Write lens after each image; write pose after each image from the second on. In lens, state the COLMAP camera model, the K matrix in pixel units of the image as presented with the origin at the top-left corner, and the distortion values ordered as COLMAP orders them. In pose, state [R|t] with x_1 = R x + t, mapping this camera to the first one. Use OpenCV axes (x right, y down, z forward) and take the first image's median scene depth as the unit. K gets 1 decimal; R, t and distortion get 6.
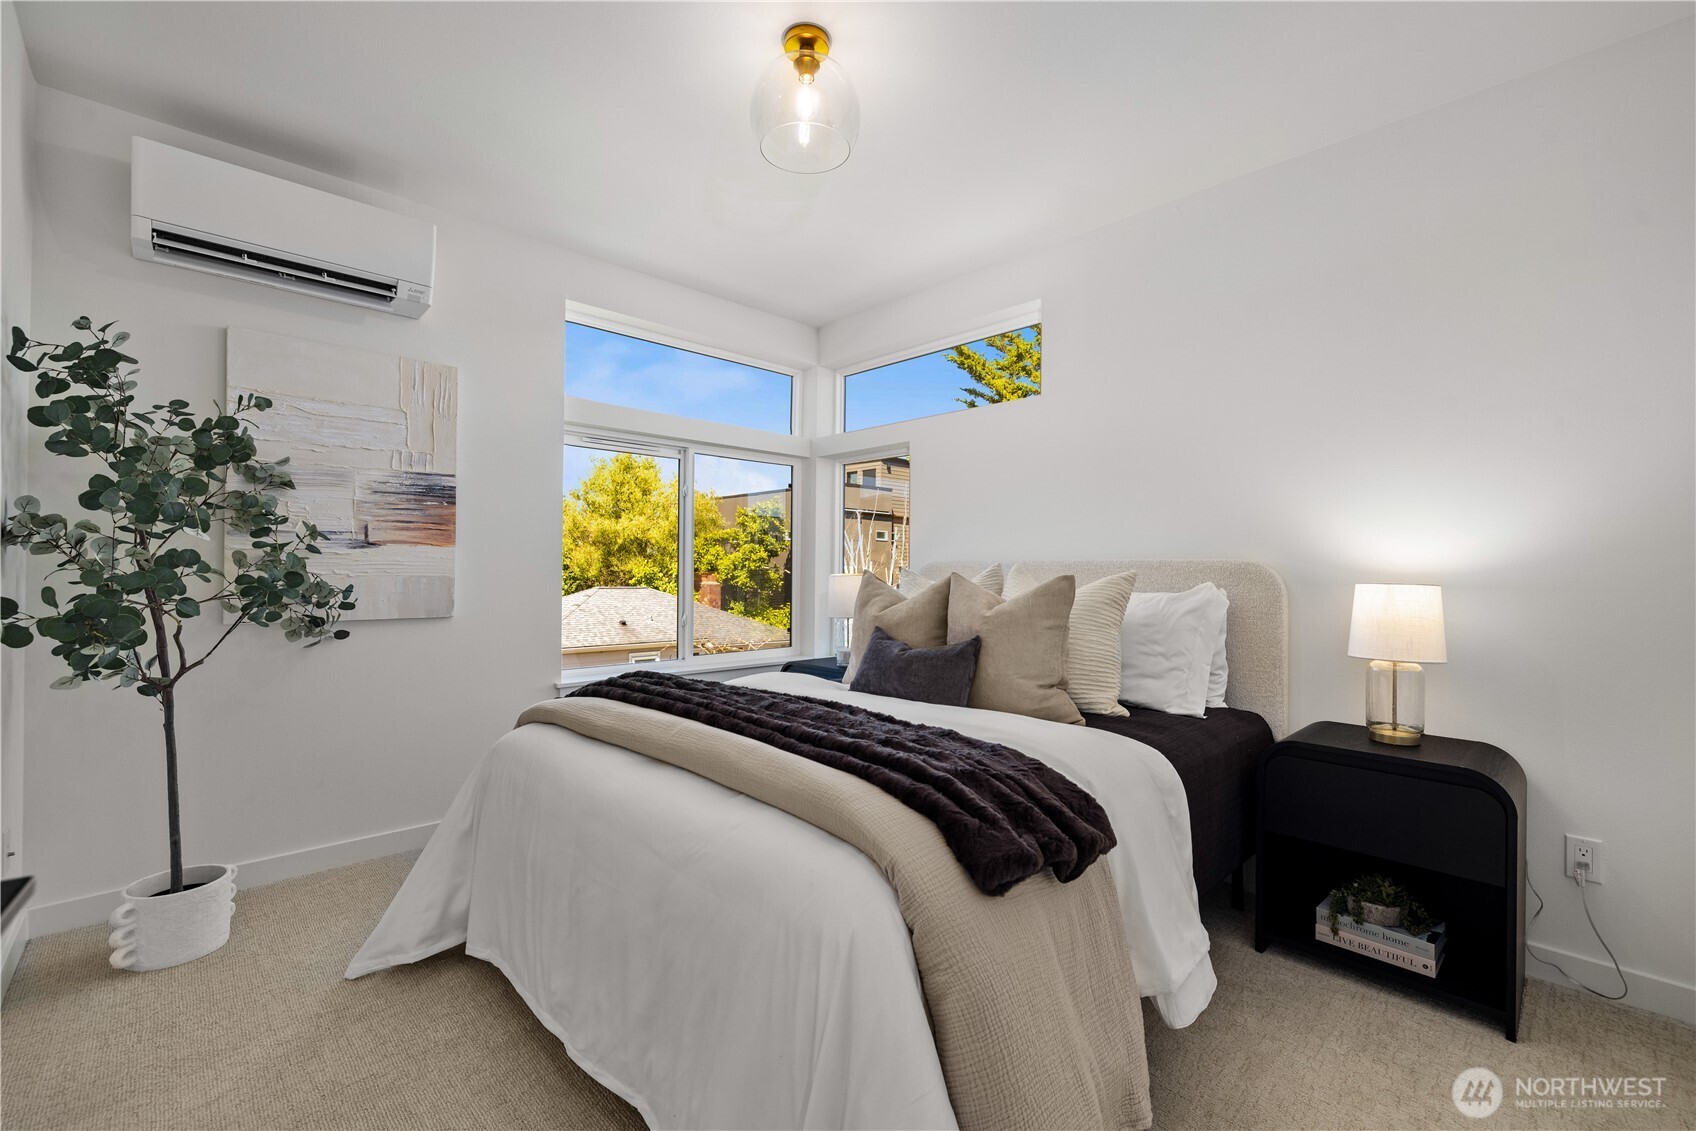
lens RADIAL K [[736.2, 0, 835.8], [0, 736.2, 561.4], [0, 0, 1]] dist [0.002193, 0.000238]
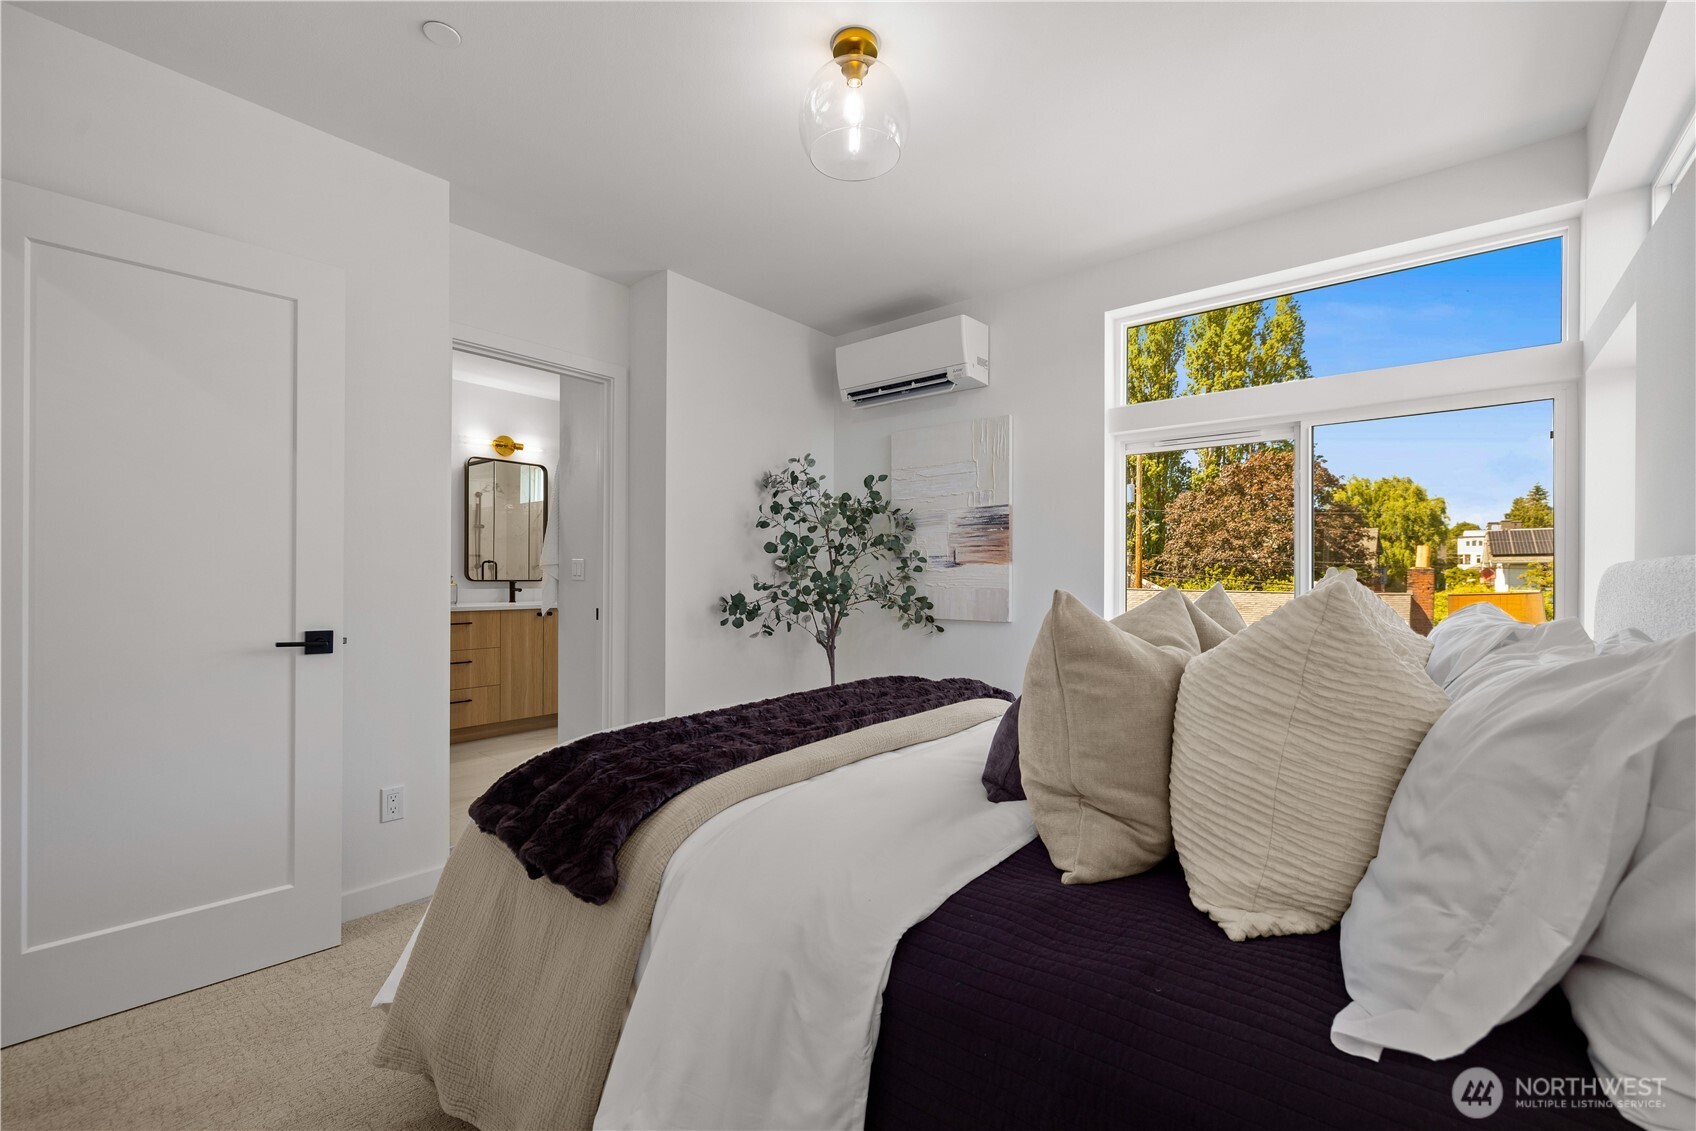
lens RADIAL K [[736.2, 0, 848.0], [0, 736.2, 568.7], [0, 0, 1]] dist [0.002193, 0.000238]
pose [[0.102811, -0.020101, -0.994498, 0.755839], [0.005187, 0.999793, -0.019672, 0.011316], [0.994687, -0.003136, 0.102894, 0.717939]]
